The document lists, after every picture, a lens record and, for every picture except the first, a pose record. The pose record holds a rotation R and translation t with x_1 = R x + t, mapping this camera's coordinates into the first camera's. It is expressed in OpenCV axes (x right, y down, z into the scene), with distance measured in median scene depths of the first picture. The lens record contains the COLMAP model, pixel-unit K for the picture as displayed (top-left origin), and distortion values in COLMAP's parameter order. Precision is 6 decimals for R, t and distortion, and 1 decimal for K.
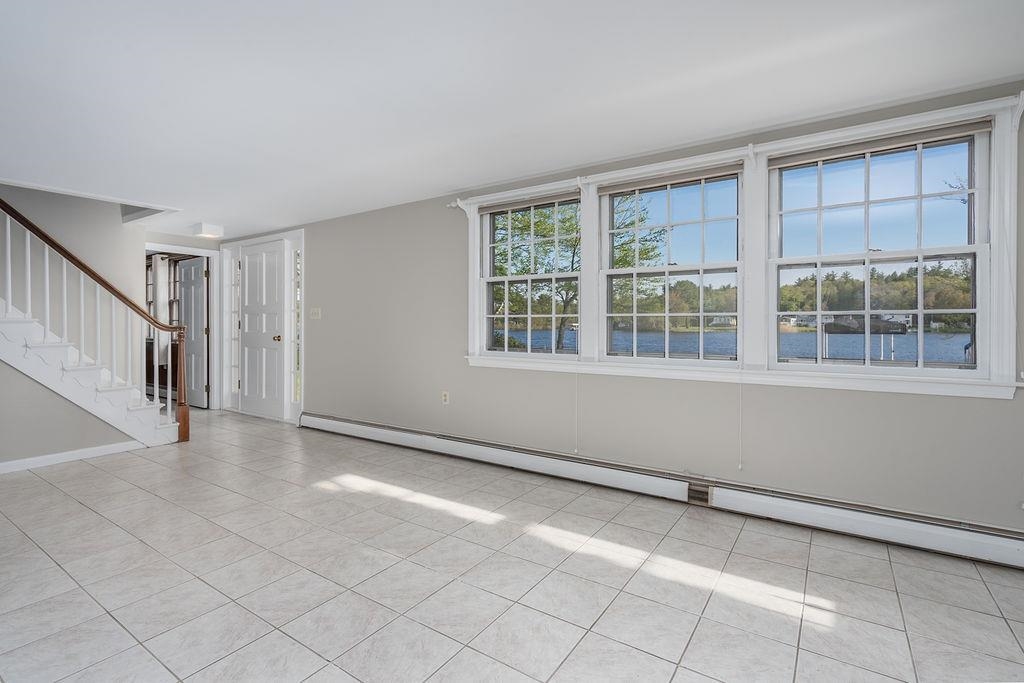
lens RADIAL K [[480.4, 0, 501.2], [0, 480.4, 326.6], [0, 0, 1]] dist [0.000322, 0.000541]
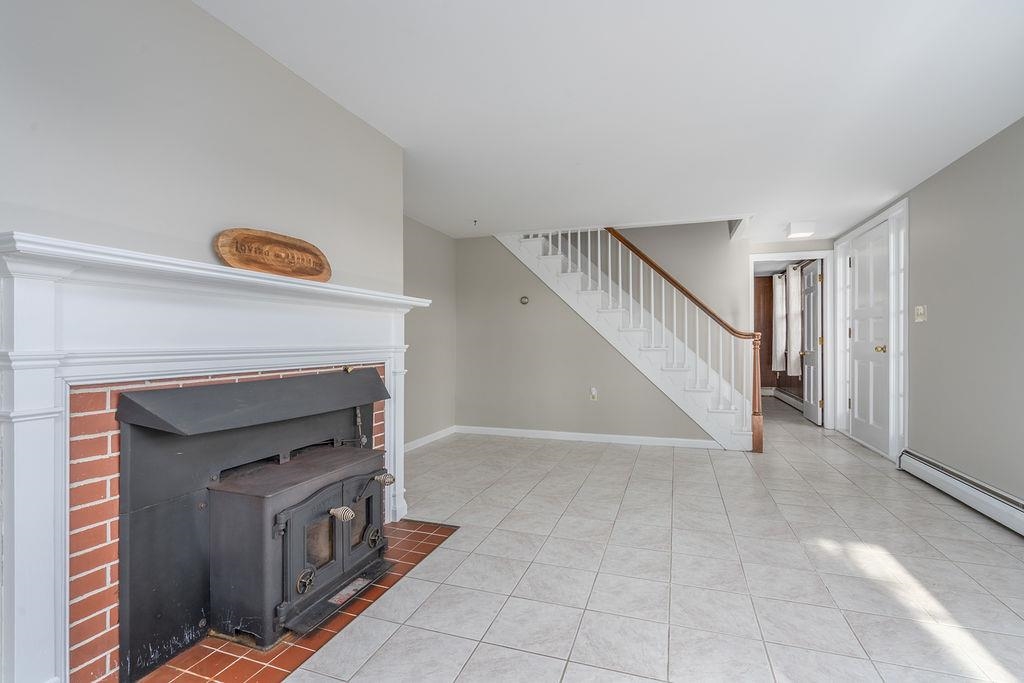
lens RADIAL K [[480.4, 0, 514.3], [0, 480.4, 341.7], [0, 0, 1]] dist [0.000322, 0.000541]
pose [[0.269427, -0.000660, -0.963021, 0.184668], [0.000712, 1.000000, -0.000486, 0.019217], [0.963021, -0.000555, 0.269427, 0.336218]]
